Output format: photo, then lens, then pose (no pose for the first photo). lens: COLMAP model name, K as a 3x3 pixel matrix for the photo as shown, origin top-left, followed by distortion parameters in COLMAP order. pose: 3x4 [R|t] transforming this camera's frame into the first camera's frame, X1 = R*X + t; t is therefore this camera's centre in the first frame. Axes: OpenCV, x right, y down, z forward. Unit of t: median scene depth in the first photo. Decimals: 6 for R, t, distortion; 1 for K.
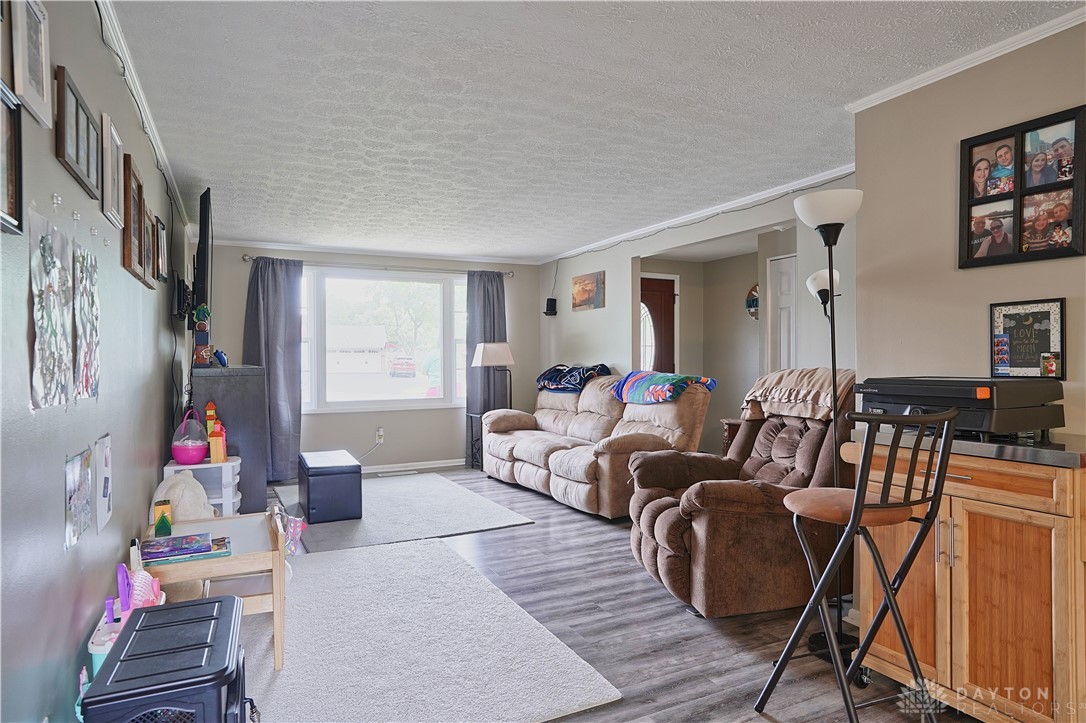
lens RADIAL K [[607.6, 0, 538.4], [0, 607.6, 366.8], [0, 0, 1]] dist [-0.005670, 0.001026]
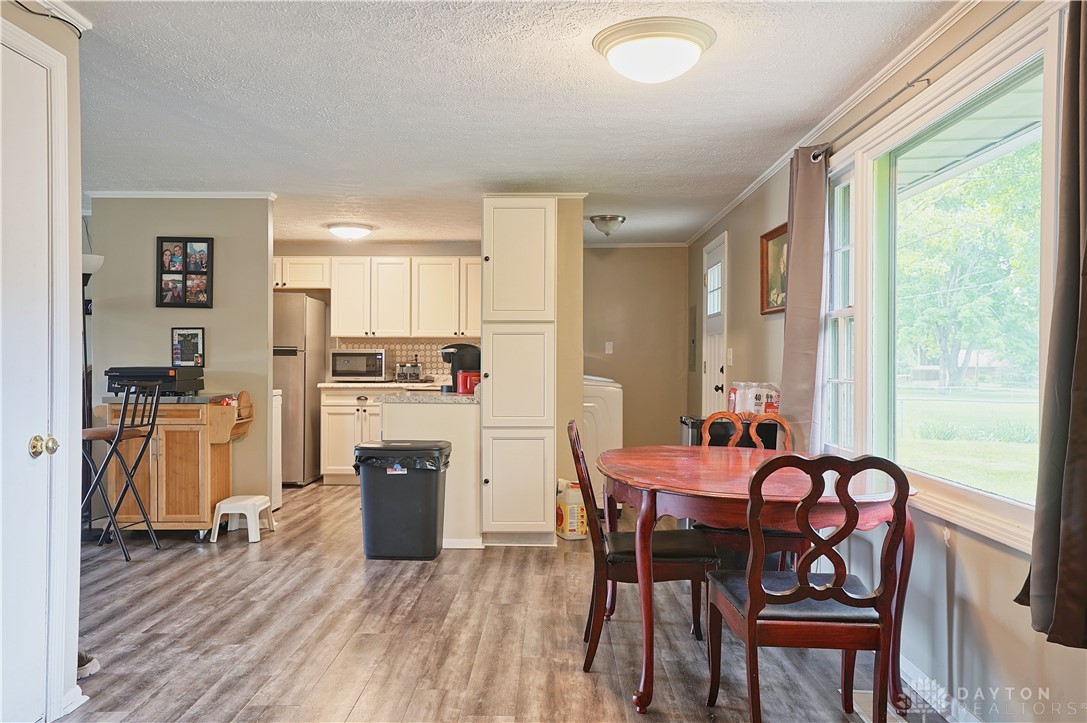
lens RADIAL K [[839.3, 0, 543.1], [0, 839.3, 364.6], [0, 0, 1]] dist [0.004889, 0.001796]
pose [[0.463121, -0.003055, 0.886290, -1.104471], [0.003052, 0.999994, 0.001852, 0.010527], [-0.886290, 0.001848, 0.463127, -1.316052]]
